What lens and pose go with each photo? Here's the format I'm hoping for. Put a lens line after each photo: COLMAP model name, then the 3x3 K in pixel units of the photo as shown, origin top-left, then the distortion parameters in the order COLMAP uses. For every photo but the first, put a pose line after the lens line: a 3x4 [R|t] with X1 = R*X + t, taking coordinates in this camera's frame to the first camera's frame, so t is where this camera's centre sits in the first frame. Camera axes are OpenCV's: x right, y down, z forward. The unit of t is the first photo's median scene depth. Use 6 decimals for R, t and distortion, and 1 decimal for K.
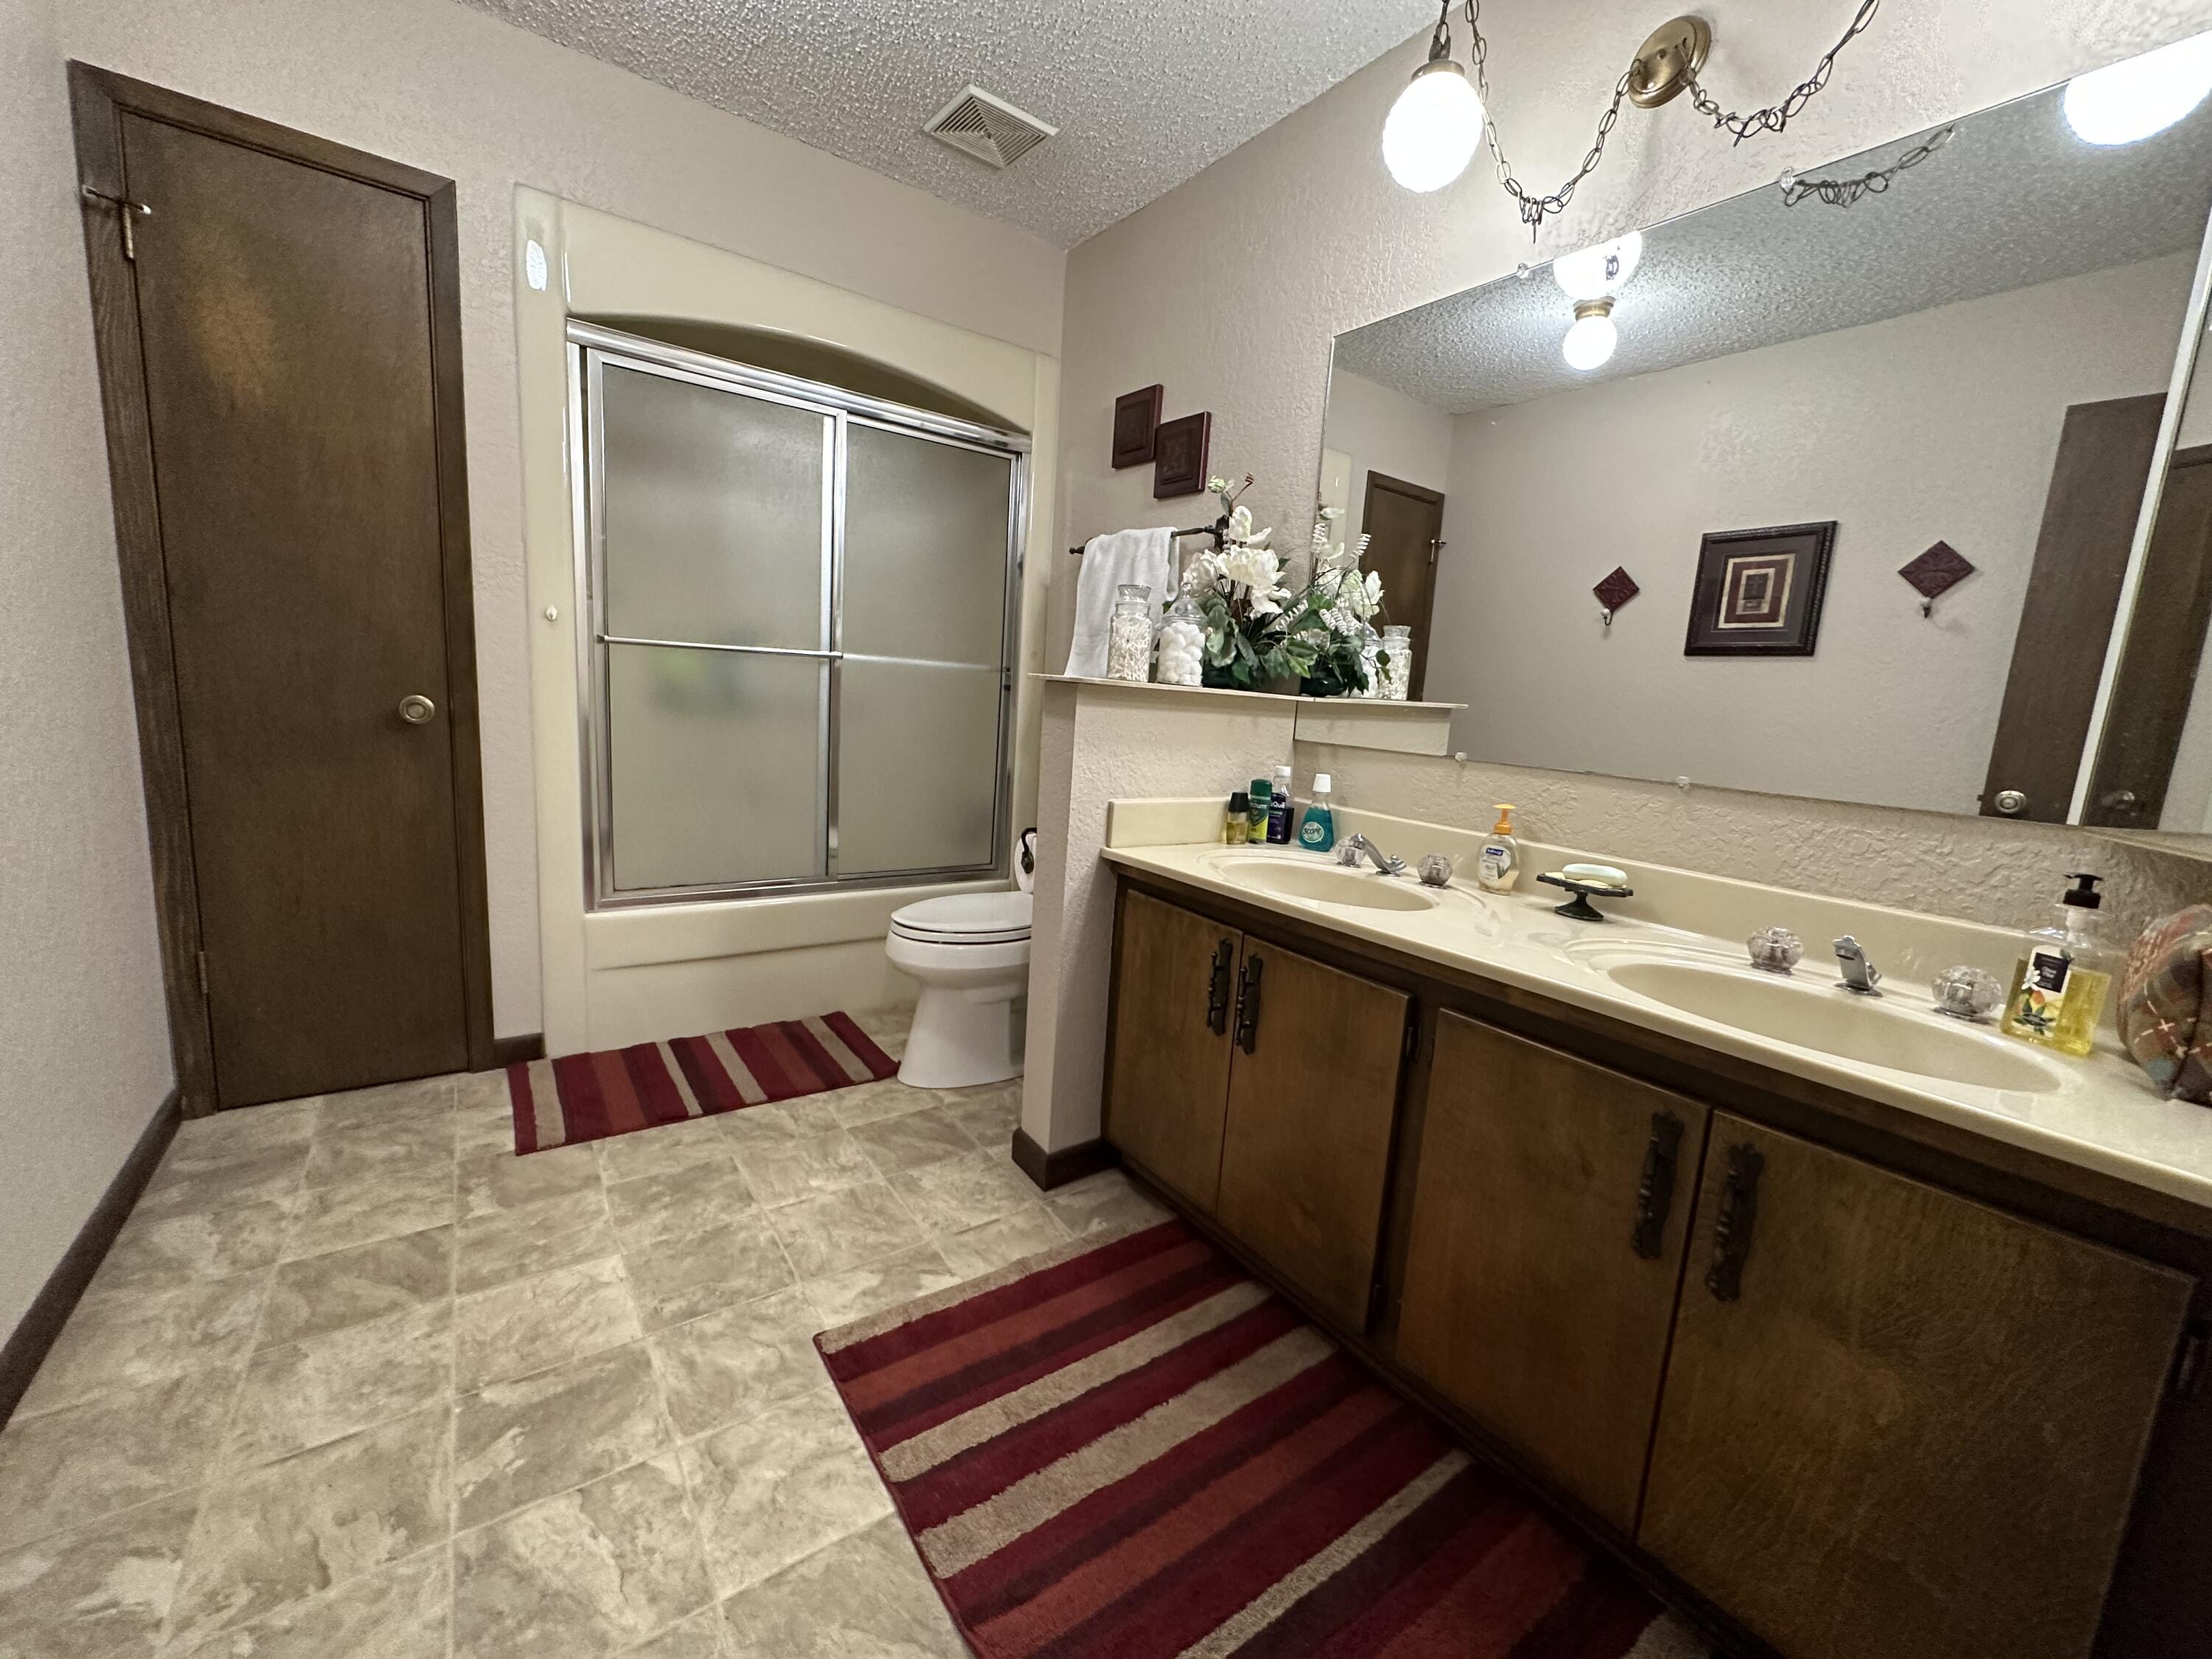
lens RADIAL K [[882.1, 0, 1103.5], [0, 882.1, 827.4], [0, 0, 1]] dist [-0.003427, 0.000483]
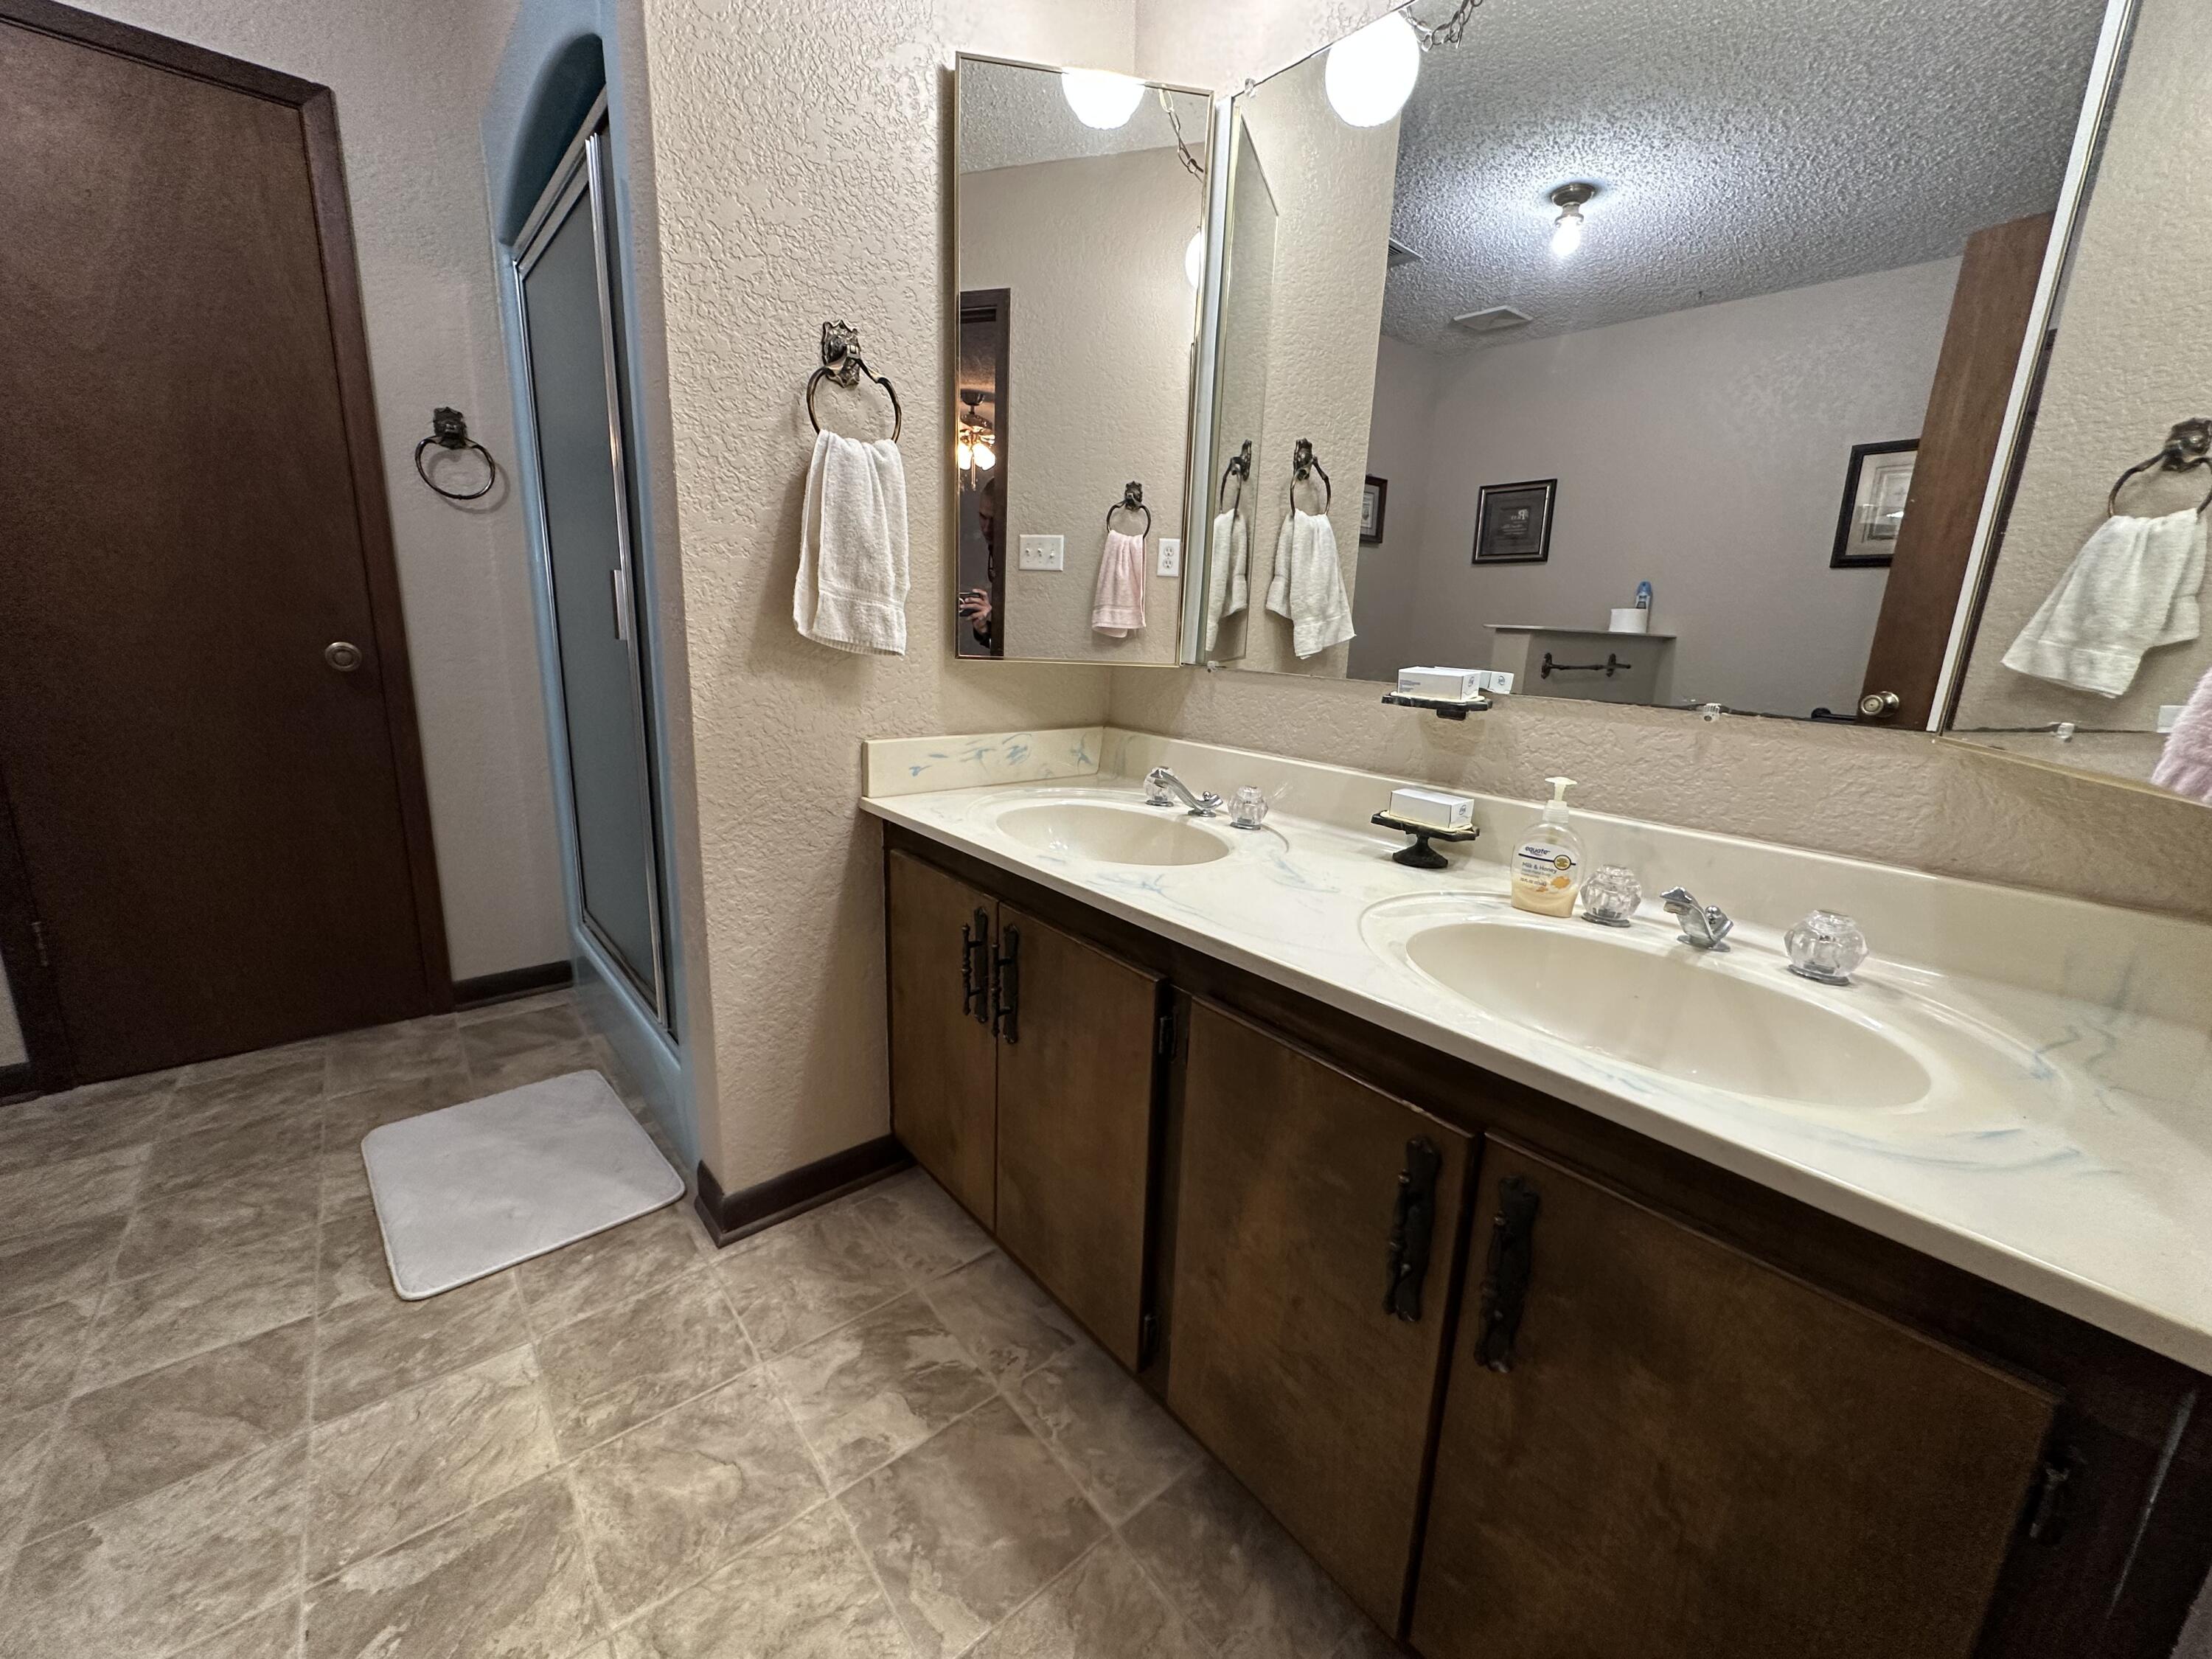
lens RADIAL K [[882.1, 0, 1117.3], [0, 882.1, 828.2], [0, 0, 1]] dist [-0.003427, 0.000483]
pose [[0.996288, -0.040792, 0.075807, -0.056828], [0.034234, 0.995717, 0.085881, -0.042876], [-0.078986, -0.082967, 0.993417, 0.207580]]
